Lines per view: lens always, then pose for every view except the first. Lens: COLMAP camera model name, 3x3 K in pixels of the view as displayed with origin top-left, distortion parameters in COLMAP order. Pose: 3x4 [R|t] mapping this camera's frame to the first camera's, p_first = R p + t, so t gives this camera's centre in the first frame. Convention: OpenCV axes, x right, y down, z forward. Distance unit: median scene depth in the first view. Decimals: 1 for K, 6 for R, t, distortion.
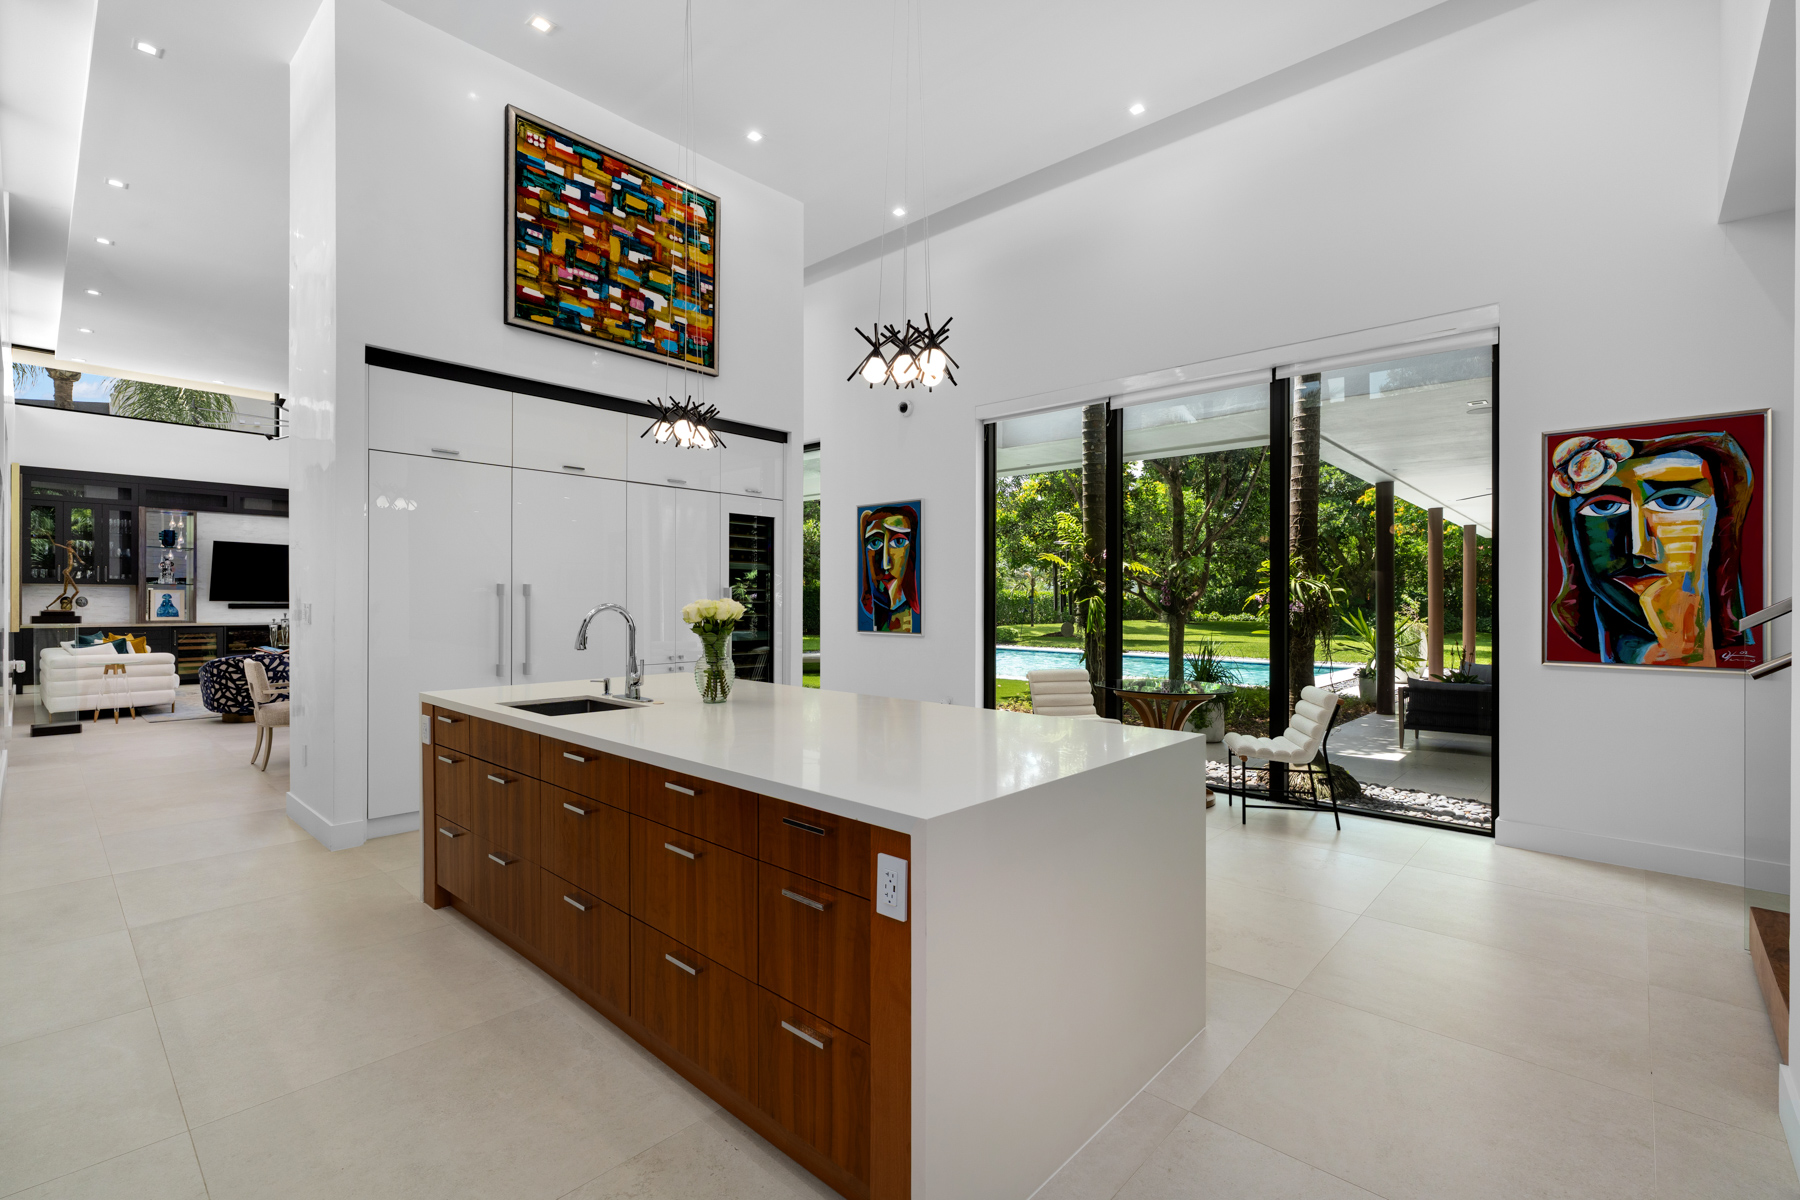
lens RADIAL K [[796.2, 0, 911.0], [0, 796.2, 602.3], [0, 0, 1]] dist [-0.005046, -0.000305]
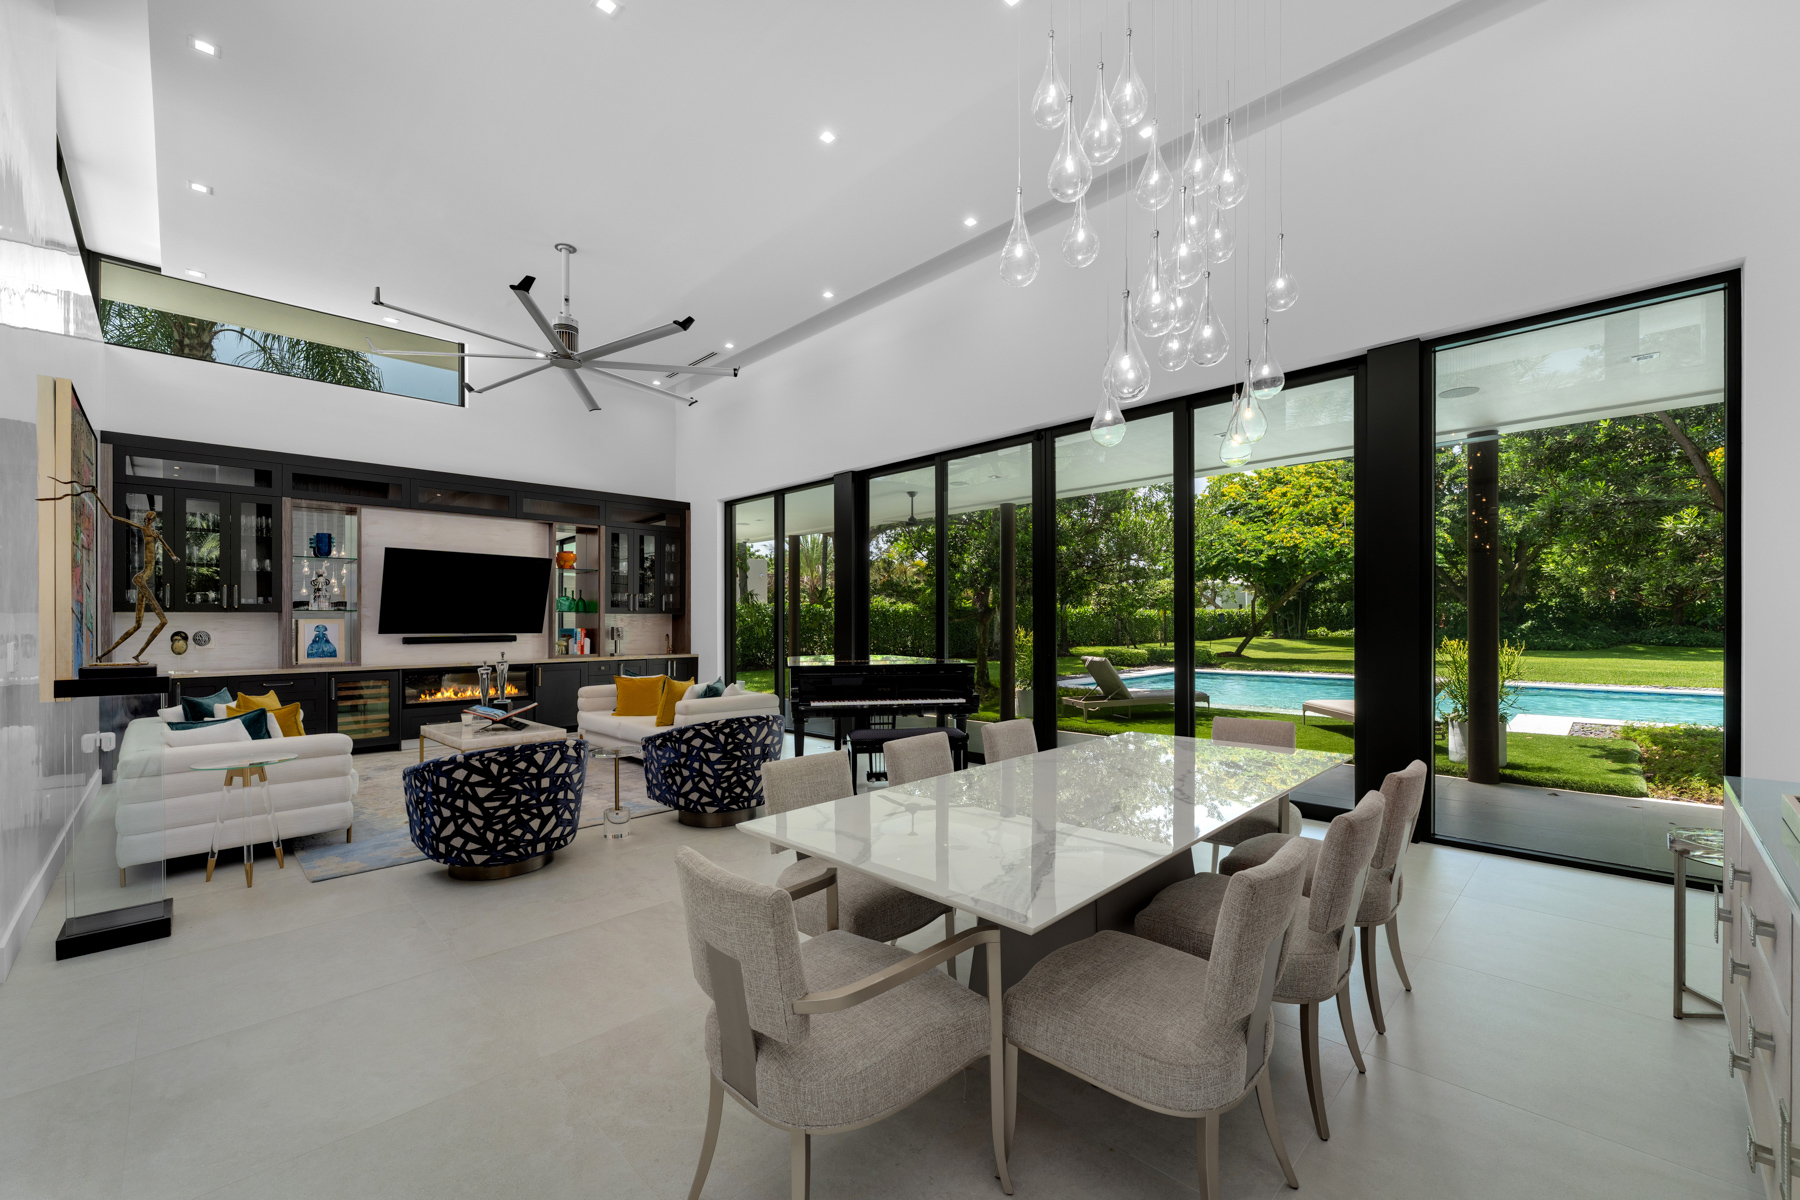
lens RADIAL K [[722.1, 0, 889.6], [0, 722.1, 610.6], [0, 0, 1]] dist [0.002850, -0.000068]
pose [[0.997689, -0.016825, -0.065828, -0.429521], [0.015639, 0.999707, -0.018500, -0.003866], [0.066120, 0.017428, 0.997659, 0.430455]]
